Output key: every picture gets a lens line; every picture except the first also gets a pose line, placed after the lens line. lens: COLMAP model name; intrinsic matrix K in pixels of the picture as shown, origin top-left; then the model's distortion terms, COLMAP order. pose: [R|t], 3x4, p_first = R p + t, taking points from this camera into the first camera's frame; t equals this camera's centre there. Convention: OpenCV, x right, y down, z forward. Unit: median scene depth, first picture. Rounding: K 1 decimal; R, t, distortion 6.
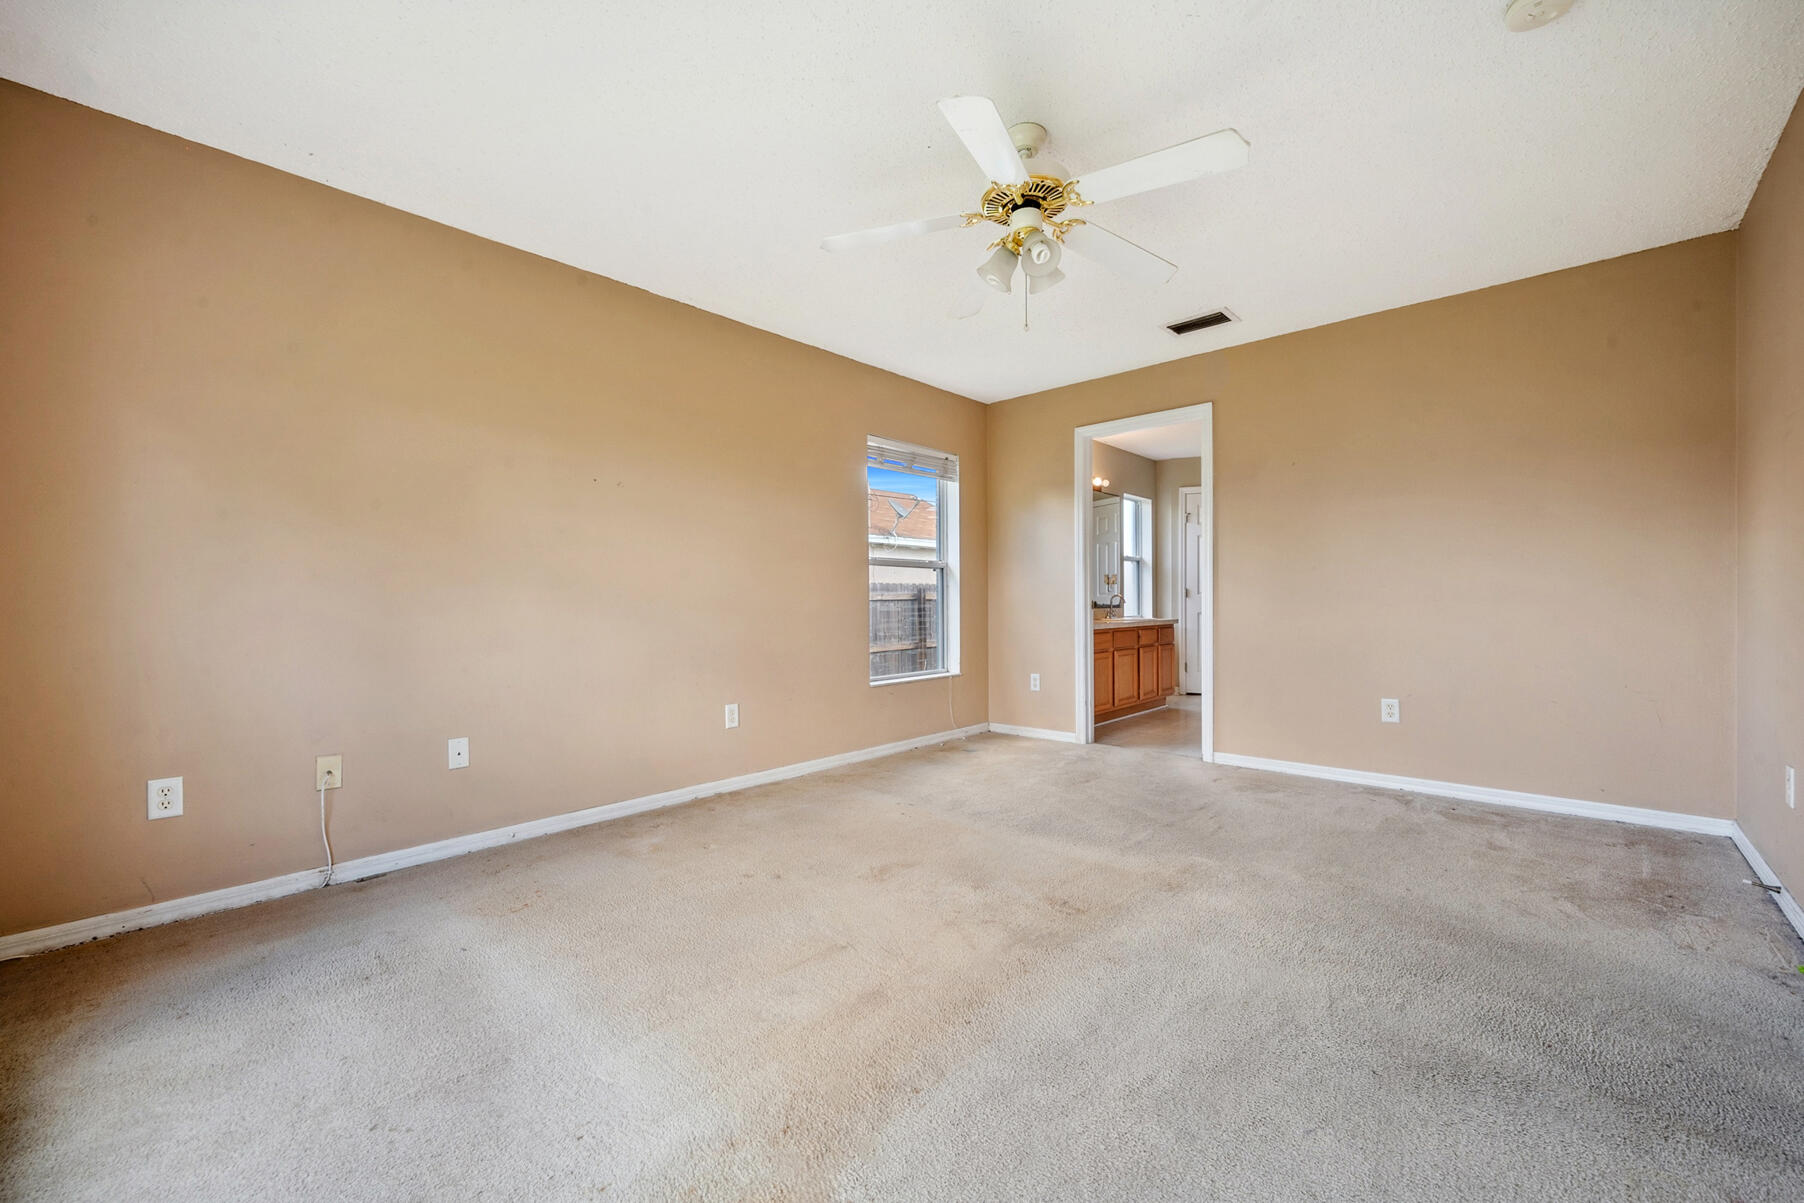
lens RADIAL K [[759.6, 0, 905.4], [0, 759.6, 605.5], [0, 0, 1]] dist [0.002904, 0.000135]
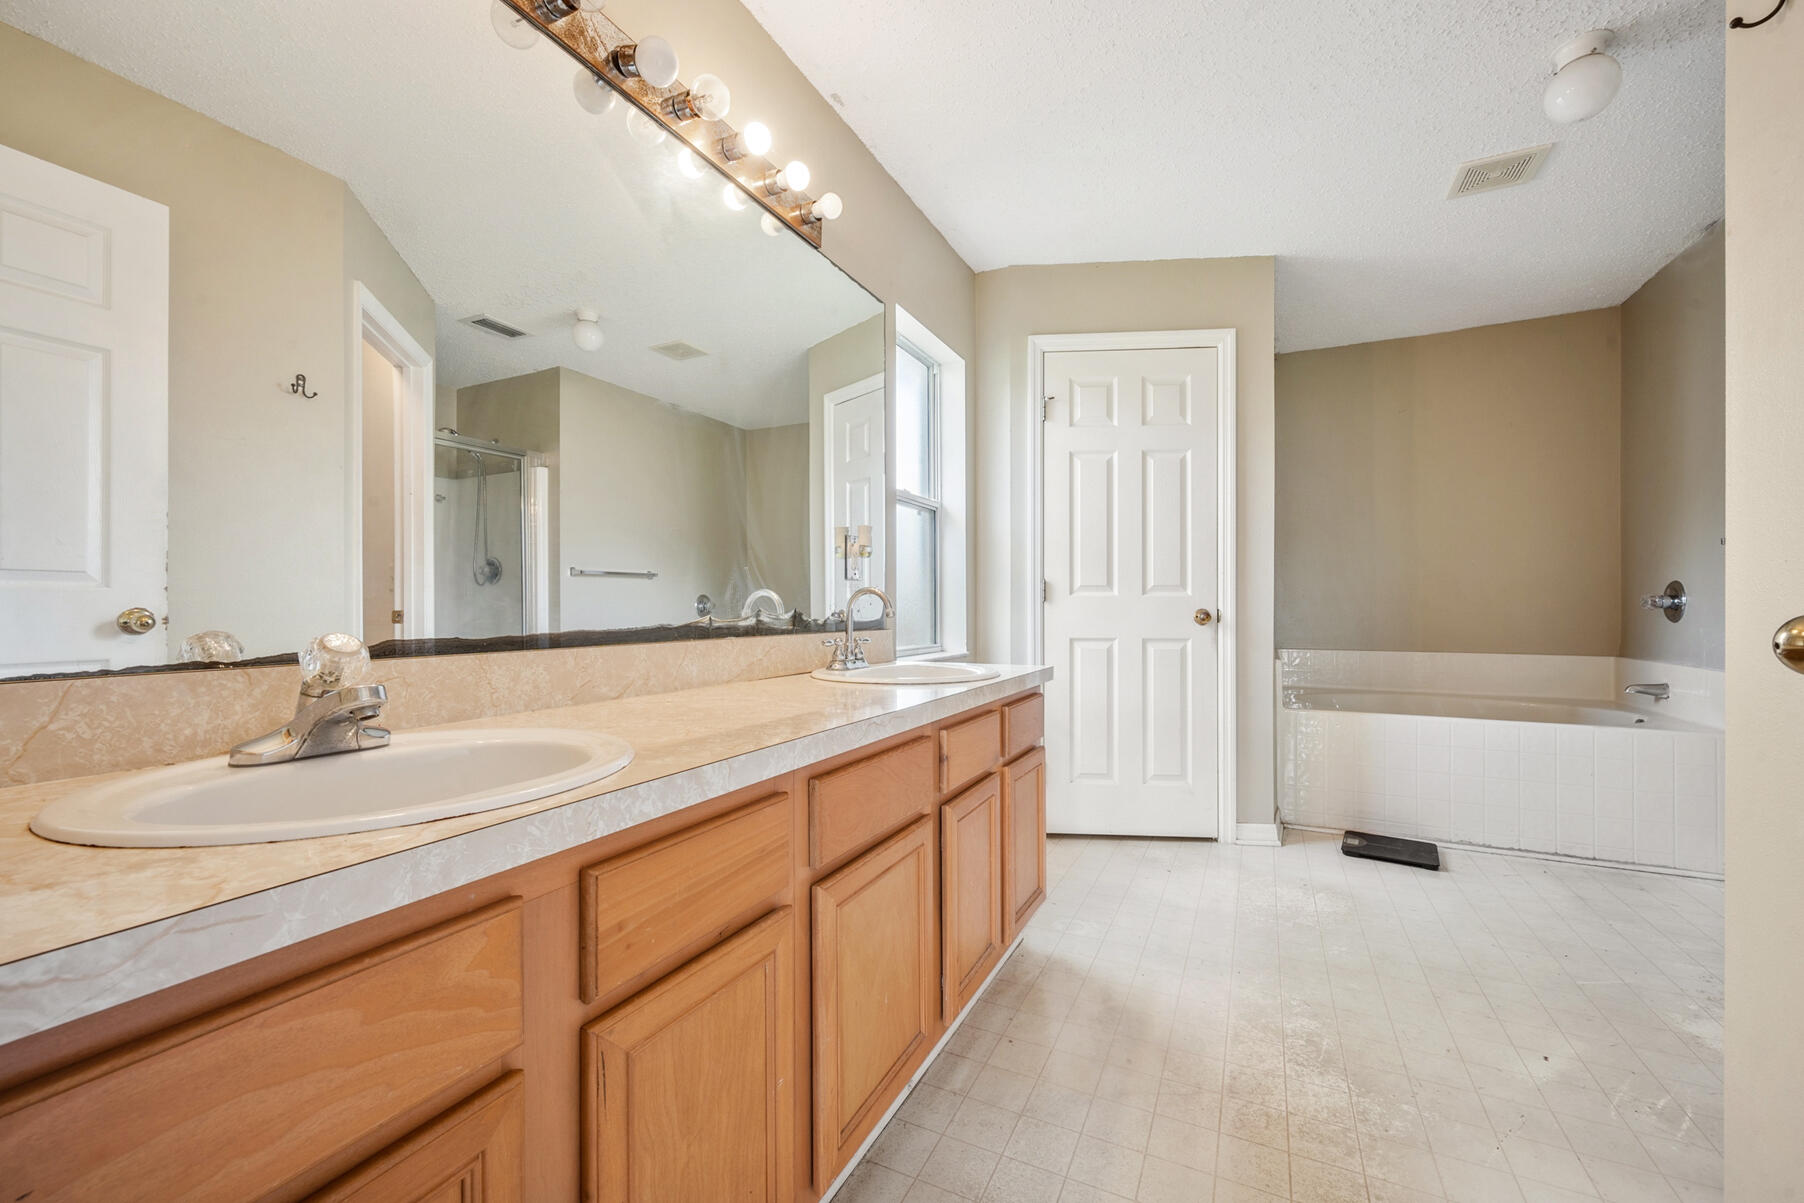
lens RADIAL K [[759.6, 0, 905.4], [0, 759.6, 605.5], [0, 0, 1]] dist [0.002904, 0.000135]
pose [[0.962719, 0.009922, 0.270321, 0.189290], [-0.006420, 0.999884, -0.013837, -0.002867], [-0.270427, 0.011586, 0.962671, 0.631766]]
